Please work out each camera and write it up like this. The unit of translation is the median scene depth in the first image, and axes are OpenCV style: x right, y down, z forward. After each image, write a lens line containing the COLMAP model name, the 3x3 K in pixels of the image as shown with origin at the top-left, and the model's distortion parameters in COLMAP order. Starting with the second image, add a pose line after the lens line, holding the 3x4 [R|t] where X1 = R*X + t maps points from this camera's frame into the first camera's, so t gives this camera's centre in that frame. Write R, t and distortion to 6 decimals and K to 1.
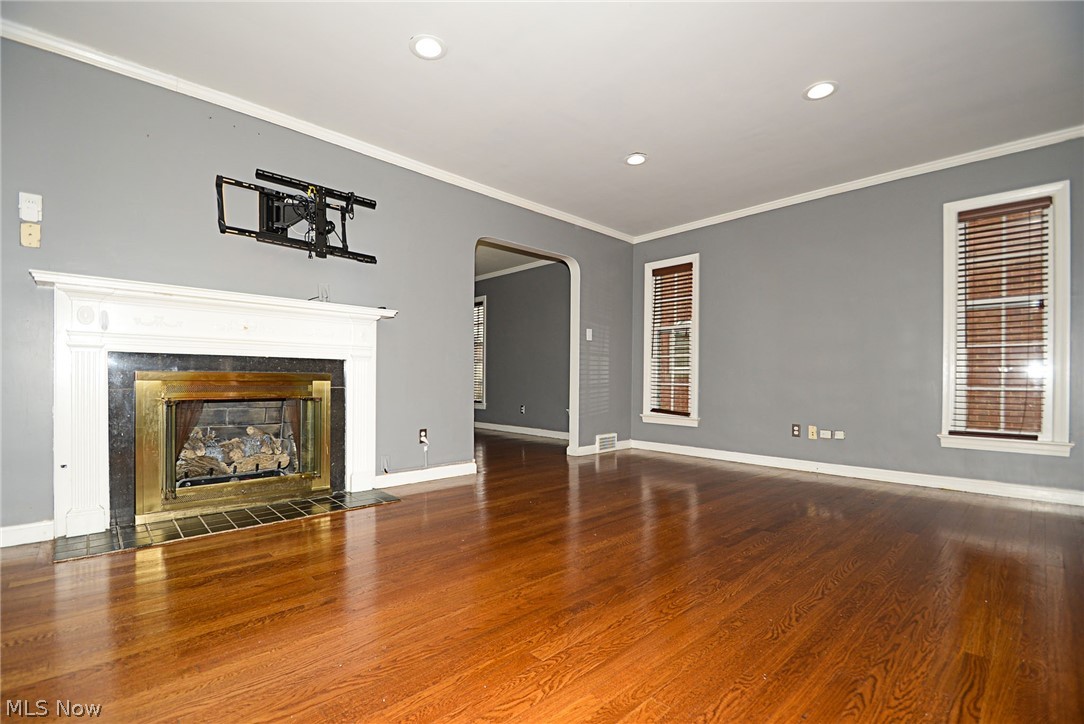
lens RADIAL K [[474.9, 0, 534.2], [0, 474.9, 379.8], [0, 0, 1]] dist [0.017753, -0.018821]
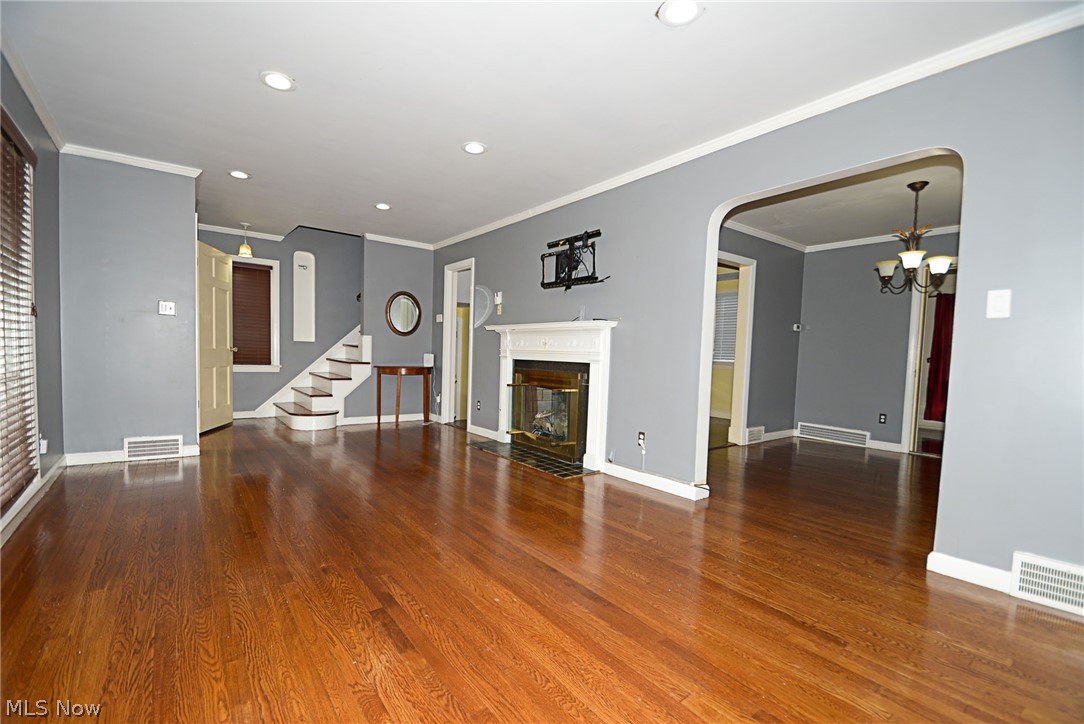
lens RADIAL K [[474.9, 0, 534.2], [0, 474.9, 379.8], [0, 0, 1]] dist [0.017753, -0.018821]
pose [[-0.104550, 0.043573, -0.993565, 0.832786], [-0.032620, 0.998352, 0.047215, -0.049655], [0.993985, 0.037346, -0.102956, 0.926895]]
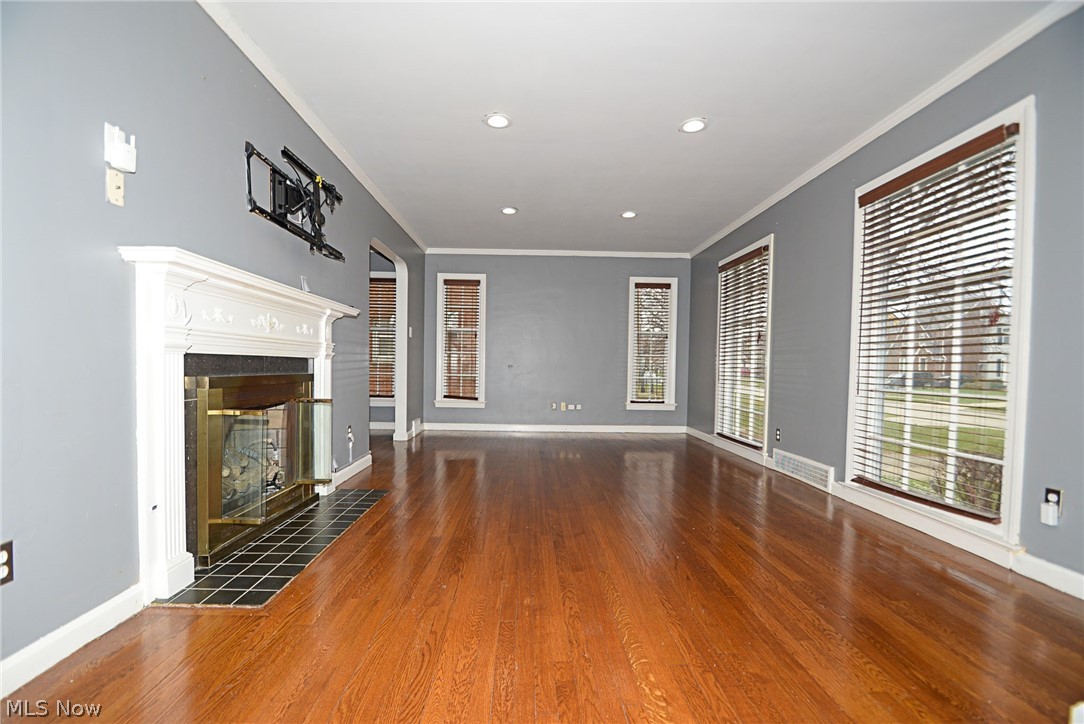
lens RADIAL K [[474.9, 0, 534.2], [0, 474.9, 379.8], [0, 0, 1]] dist [0.017753, -0.018821]
pose [[0.669759, -0.018146, 0.742357, -0.763516], [-0.010178, 0.999383, 0.033612, -0.033709], [-0.742509, -0.030068, 0.669161, 0.039591]]
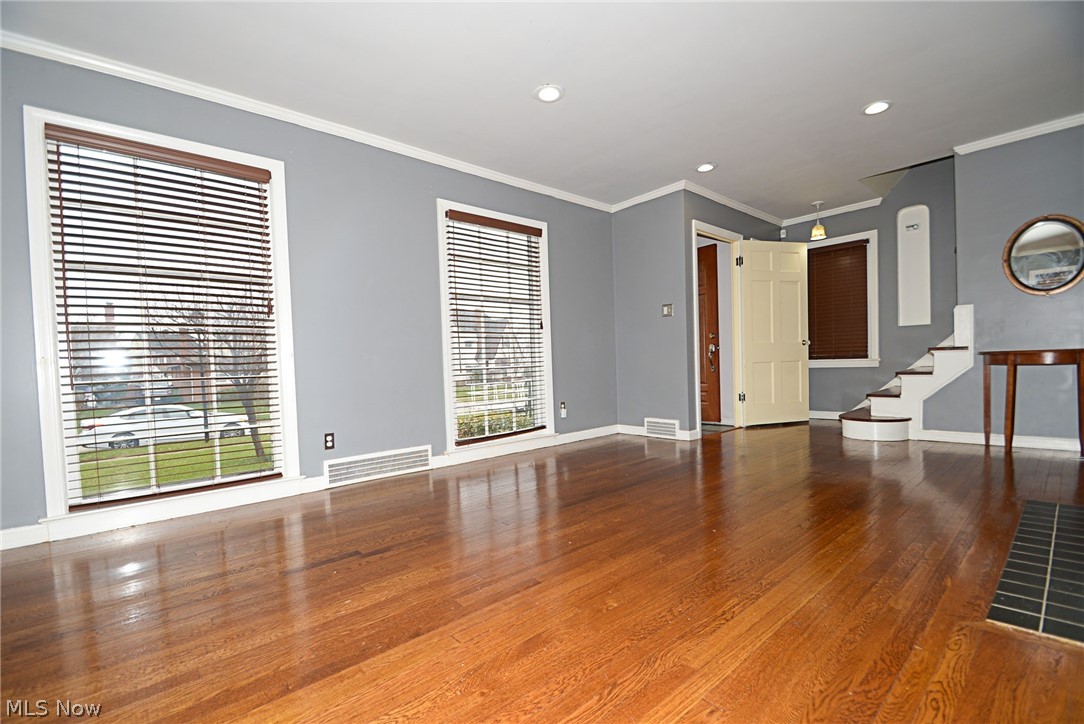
lens RADIAL K [[474.9, 0, 534.2], [0, 474.9, 379.8], [0, 0, 1]] dist [0.017753, -0.018821]
pose [[-0.999165, 0.028268, 0.029513, 0.109540], [0.029247, 0.999018, 0.033272, 0.001383], [-0.028543, 0.034107, -0.999010, 1.288941]]
